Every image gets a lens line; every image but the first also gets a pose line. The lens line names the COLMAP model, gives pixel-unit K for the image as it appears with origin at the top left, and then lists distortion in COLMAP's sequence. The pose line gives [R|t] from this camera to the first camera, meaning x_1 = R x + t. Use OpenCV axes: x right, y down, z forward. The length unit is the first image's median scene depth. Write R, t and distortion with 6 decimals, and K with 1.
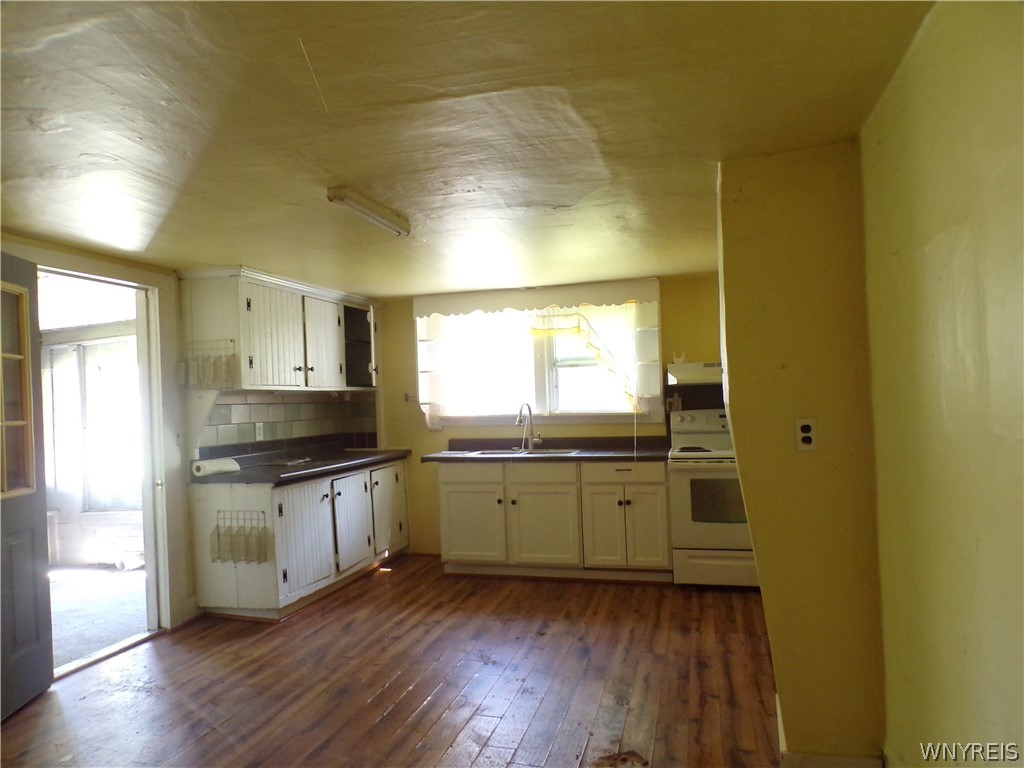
lens RADIAL K [[711.8, 0, 516.5], [0, 711.8, 386.0], [0, 0, 1]] dist [-0.001901, 0.006011]
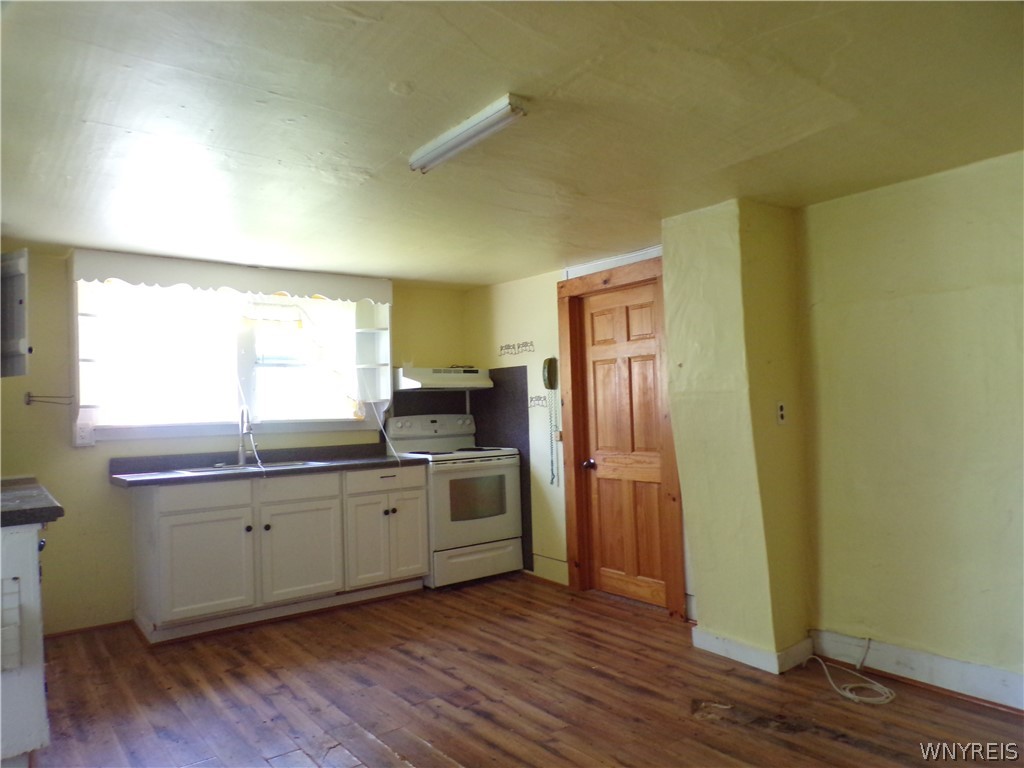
lens RADIAL K [[711.8, 0, 517.2], [0, 711.8, 383.3], [0, 0, 1]] dist [-0.001901, 0.006011]
pose [[0.595811, 0.043260, 0.801959, -0.508791], [-0.003058, 0.998663, -0.051599, 0.043121], [-0.803119, 0.028291, 0.595147, 0.302703]]
